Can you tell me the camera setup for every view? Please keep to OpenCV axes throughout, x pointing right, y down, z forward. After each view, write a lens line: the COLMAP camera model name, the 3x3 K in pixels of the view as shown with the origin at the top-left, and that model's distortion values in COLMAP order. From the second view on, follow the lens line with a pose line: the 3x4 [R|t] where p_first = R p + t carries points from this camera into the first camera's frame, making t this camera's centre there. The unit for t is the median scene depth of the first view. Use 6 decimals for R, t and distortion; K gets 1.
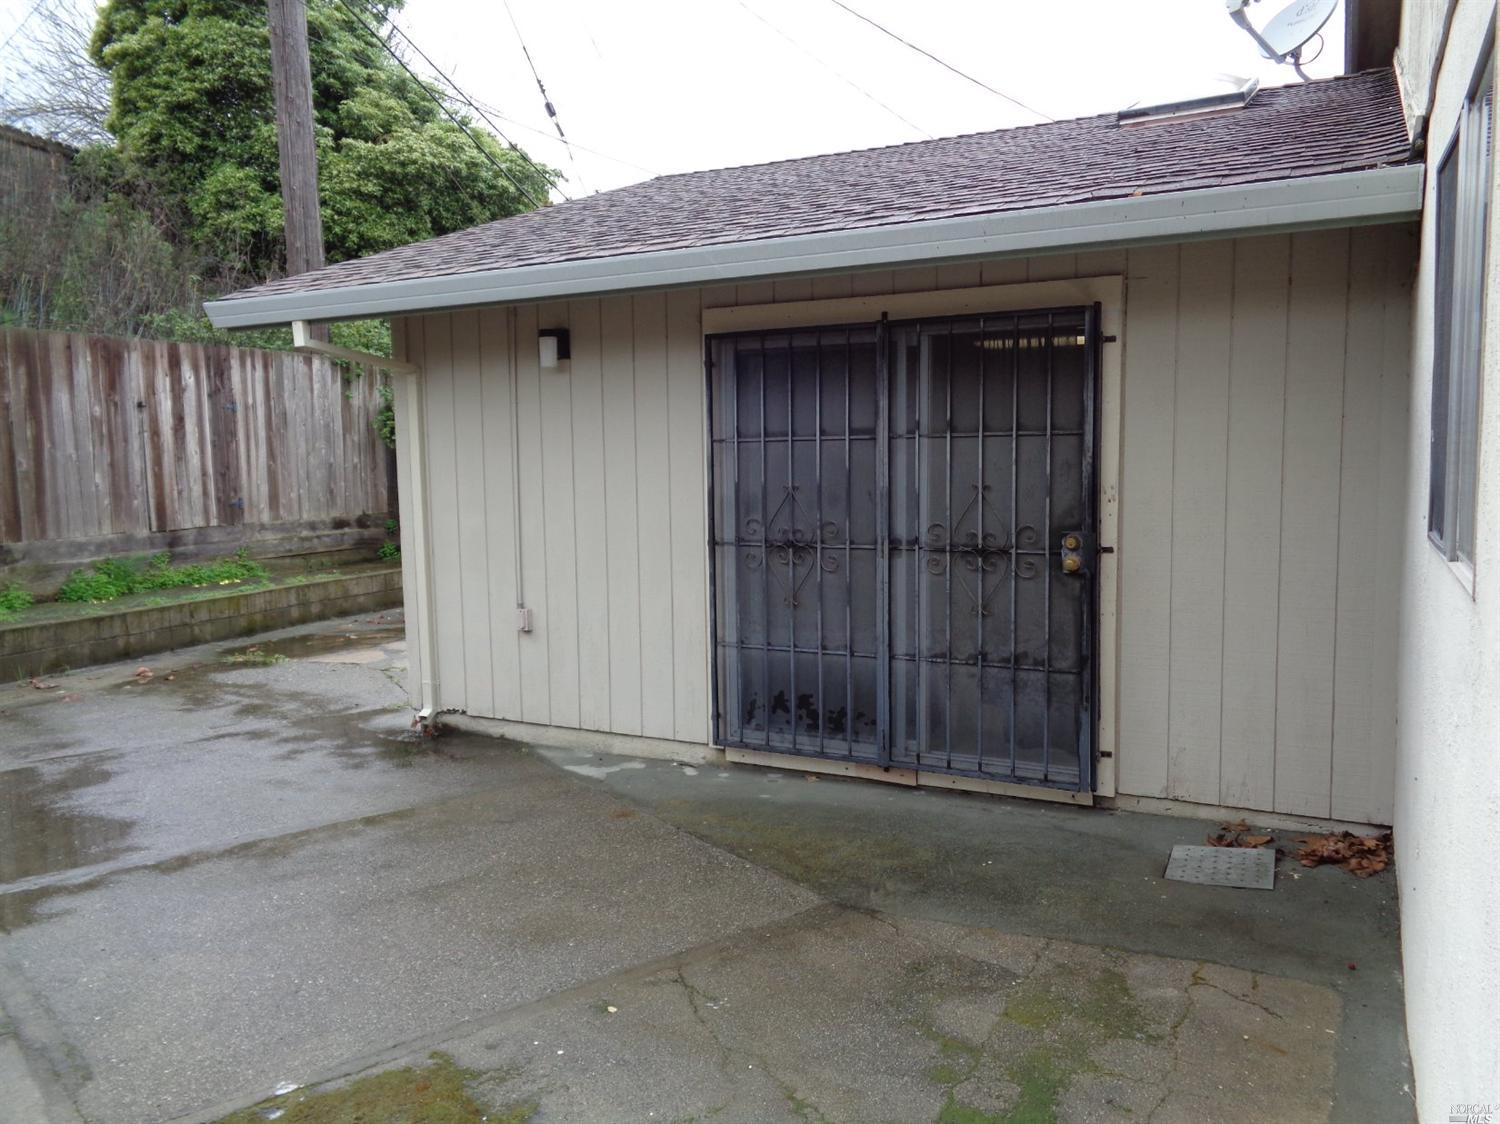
lens RADIAL K [[1124.6, 0, 747.1], [0, 1124.6, 560.6], [0, 0, 1]] dist [0.031022, -0.000871]
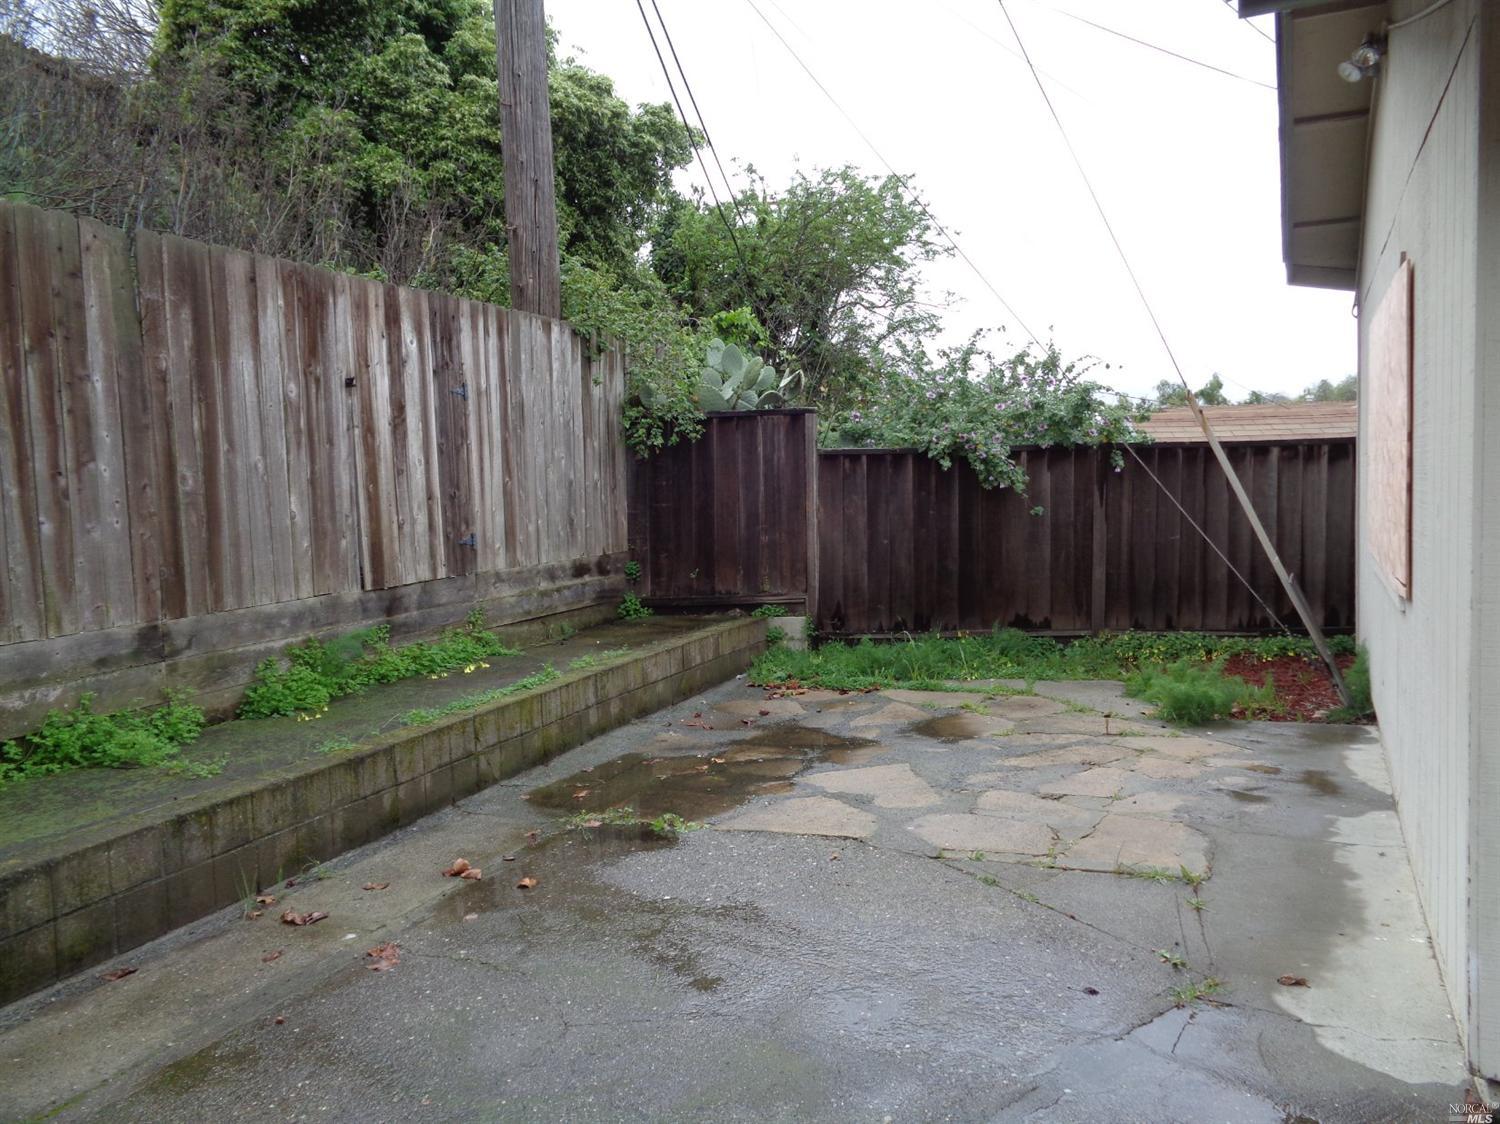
lens RADIAL K [[1124.6, 0, 753.6], [0, 1124.6, 563.9], [0, 0, 1]] dist [0.031022, -0.000871]
pose [[0.999135, -0.017637, 0.037658, -0.325348], [0.018530, 0.999553, -0.023481, -0.021068], [-0.037227, 0.024158, 0.999015, 0.370087]]
